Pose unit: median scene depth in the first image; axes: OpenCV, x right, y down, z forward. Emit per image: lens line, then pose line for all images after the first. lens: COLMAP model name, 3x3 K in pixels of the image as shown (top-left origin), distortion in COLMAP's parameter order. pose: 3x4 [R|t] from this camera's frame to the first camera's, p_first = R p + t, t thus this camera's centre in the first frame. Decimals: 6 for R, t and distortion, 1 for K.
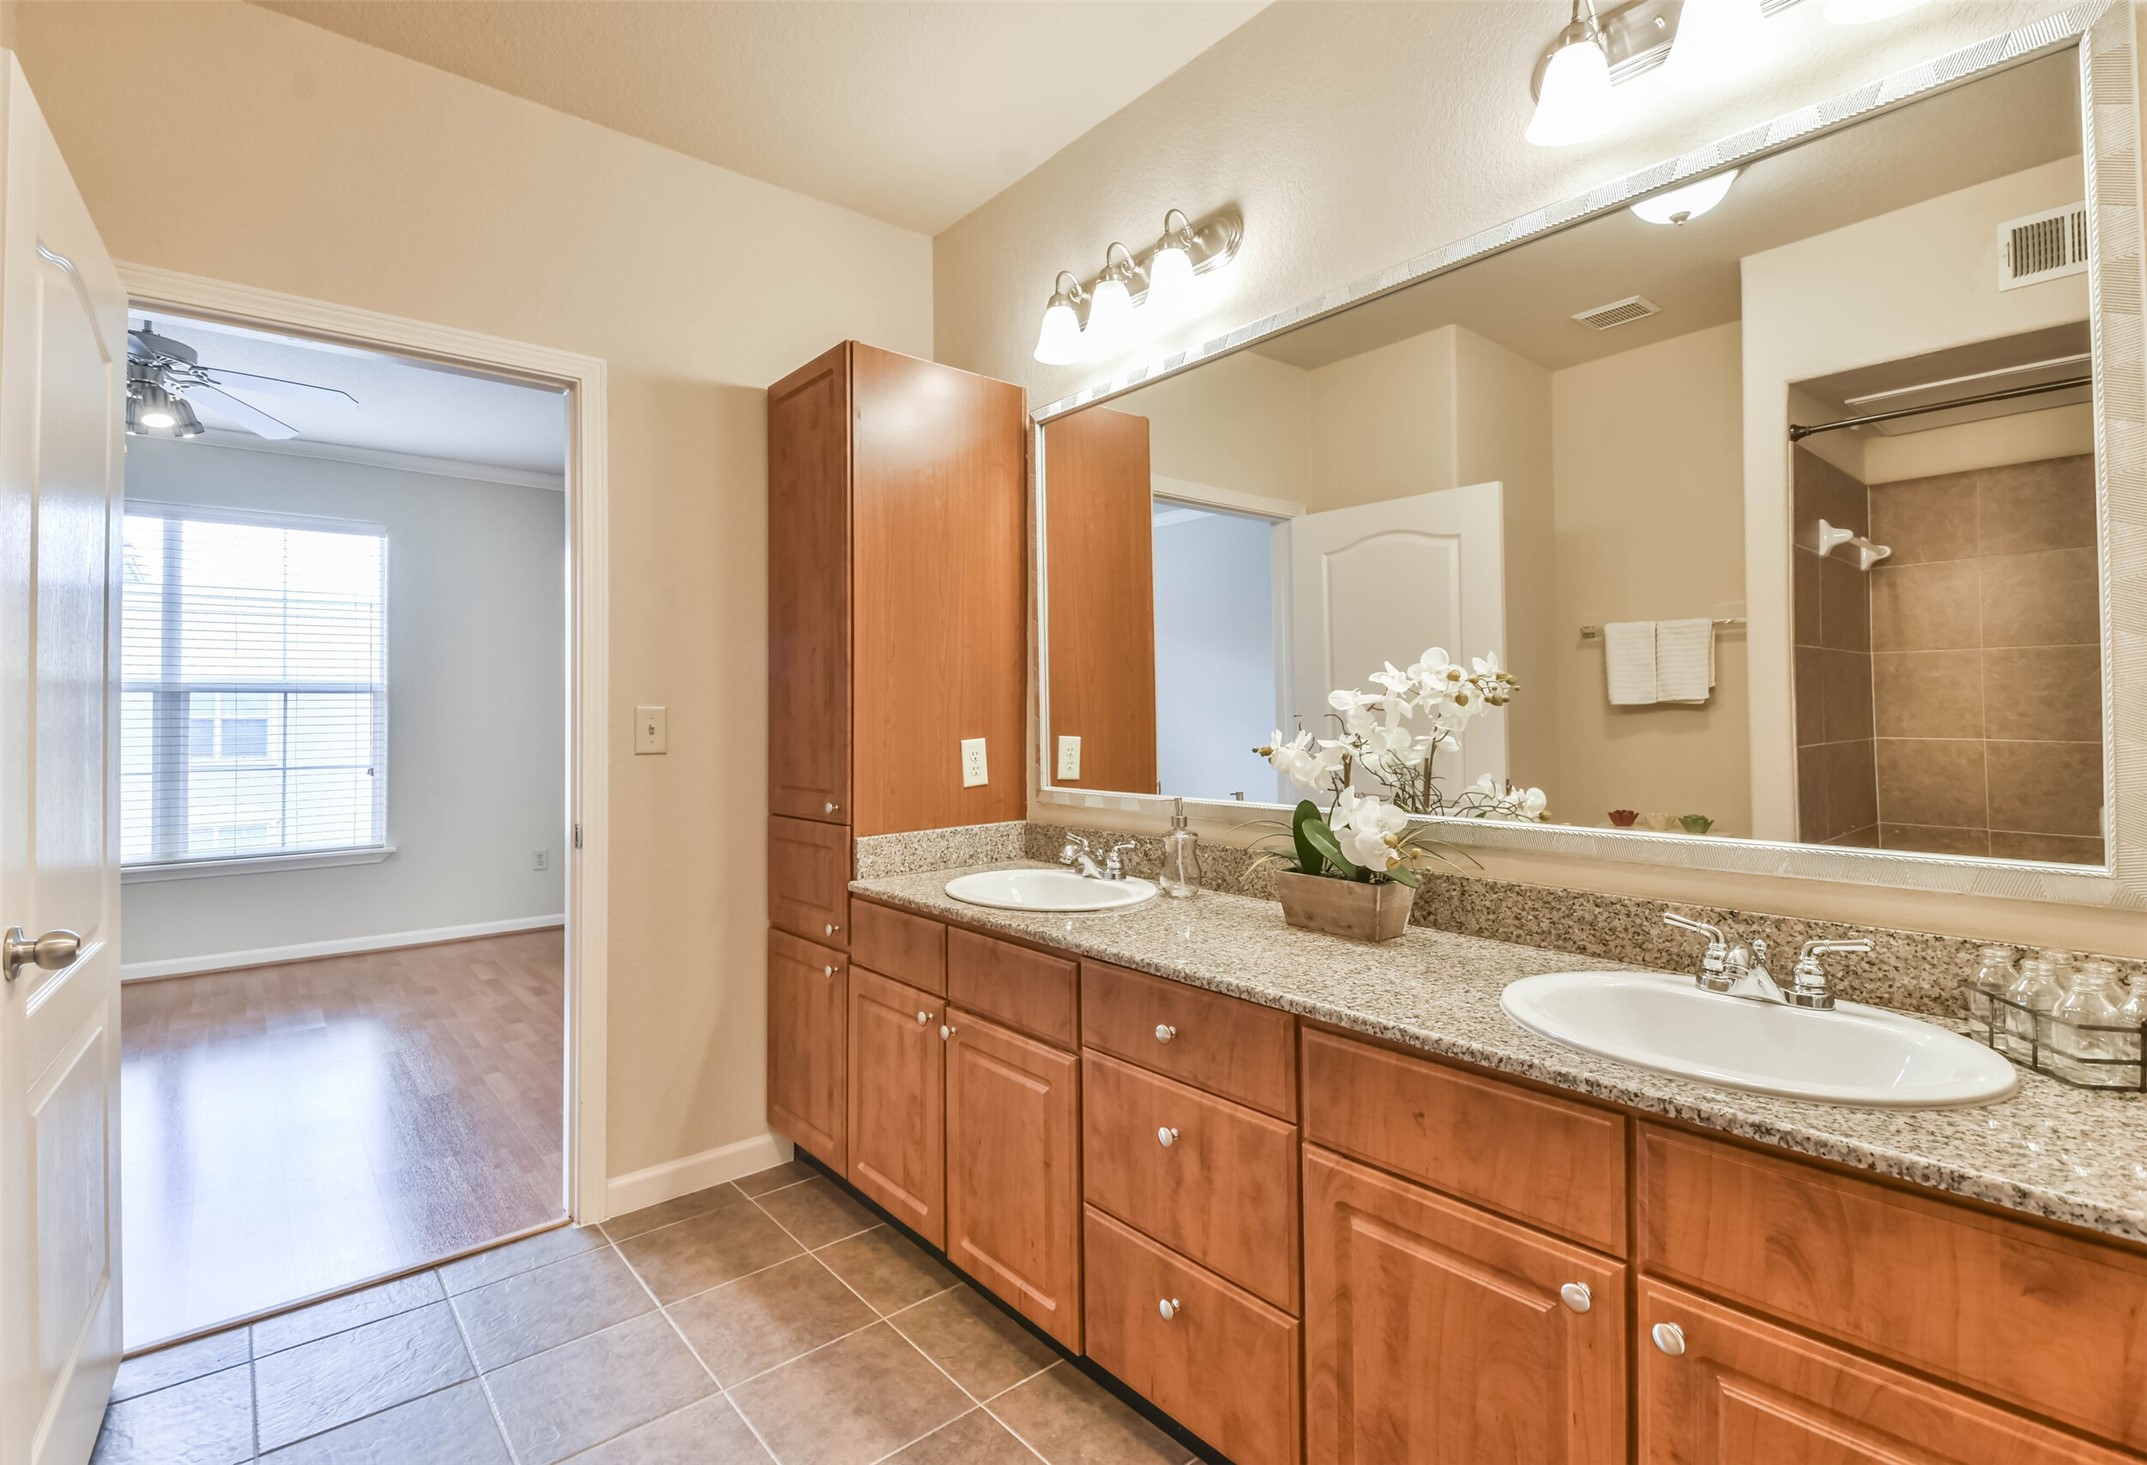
lens RADIAL K [[906.1, 0, 1073.5], [0, 906.1, 732.5], [0, 0, 1]] dist [0.057000, -0.027353]
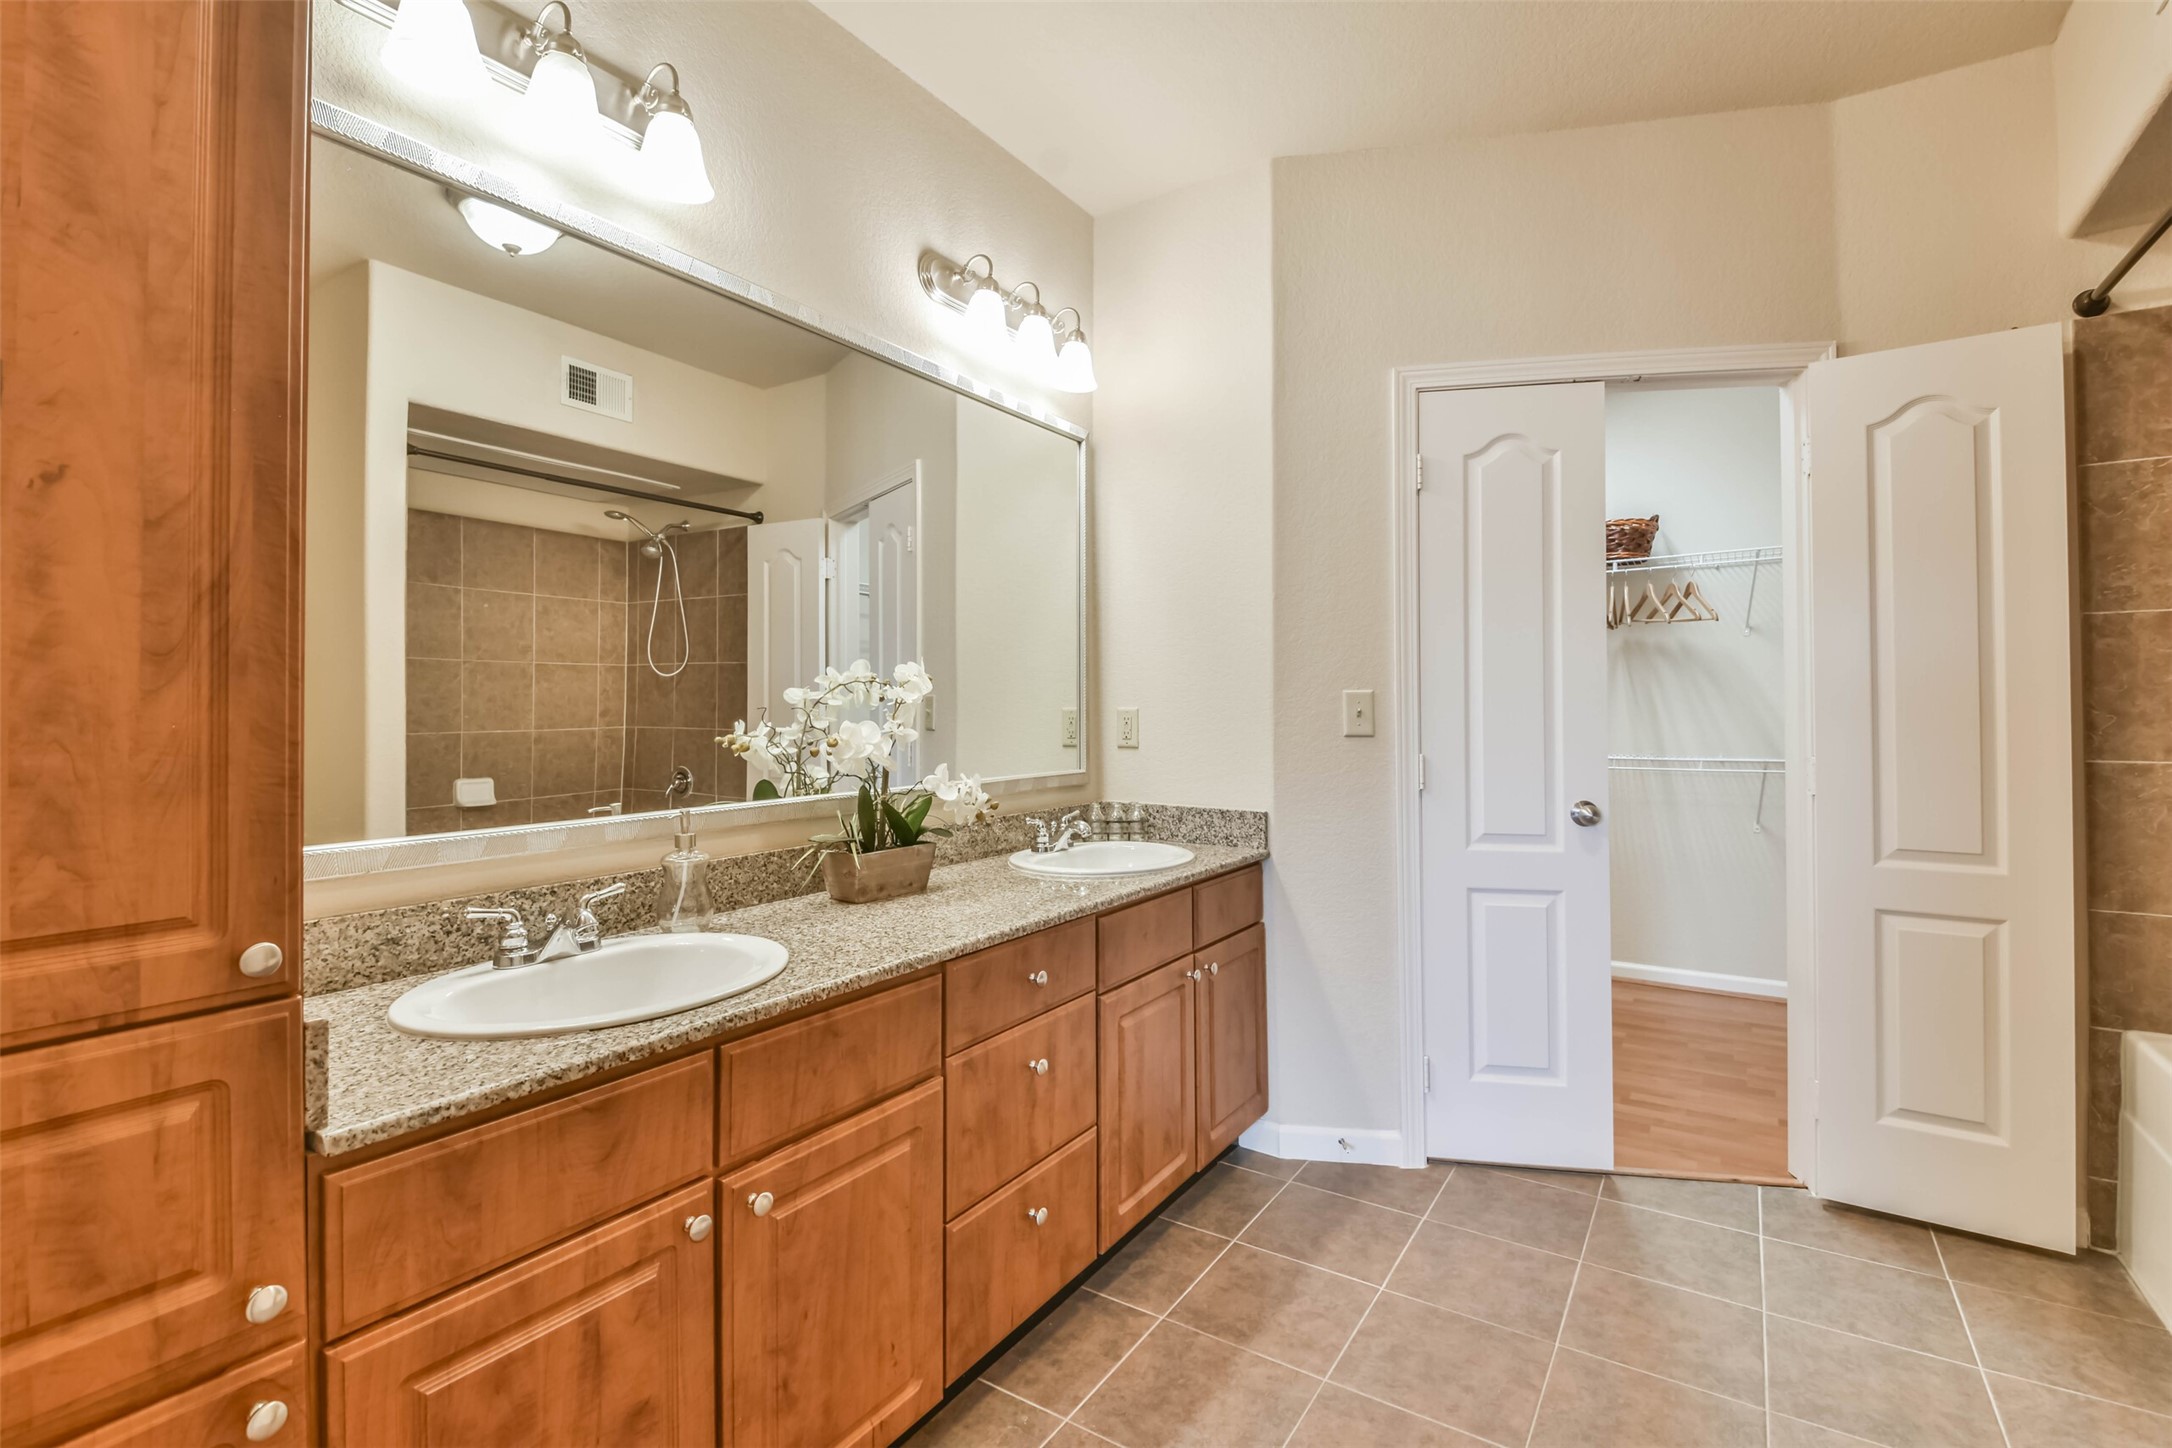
lens RADIAL K [[973.7, 0, 1091.6], [0, 973.7, 700.1], [0, 0, 1]] dist [0.032681, -0.028195]
pose [[-0.231746, 0.011537, 0.972708, -0.991161], [0.019021, 0.999792, -0.007326, -0.013051], [-0.972590, 0.016805, -0.231917, 1.069595]]
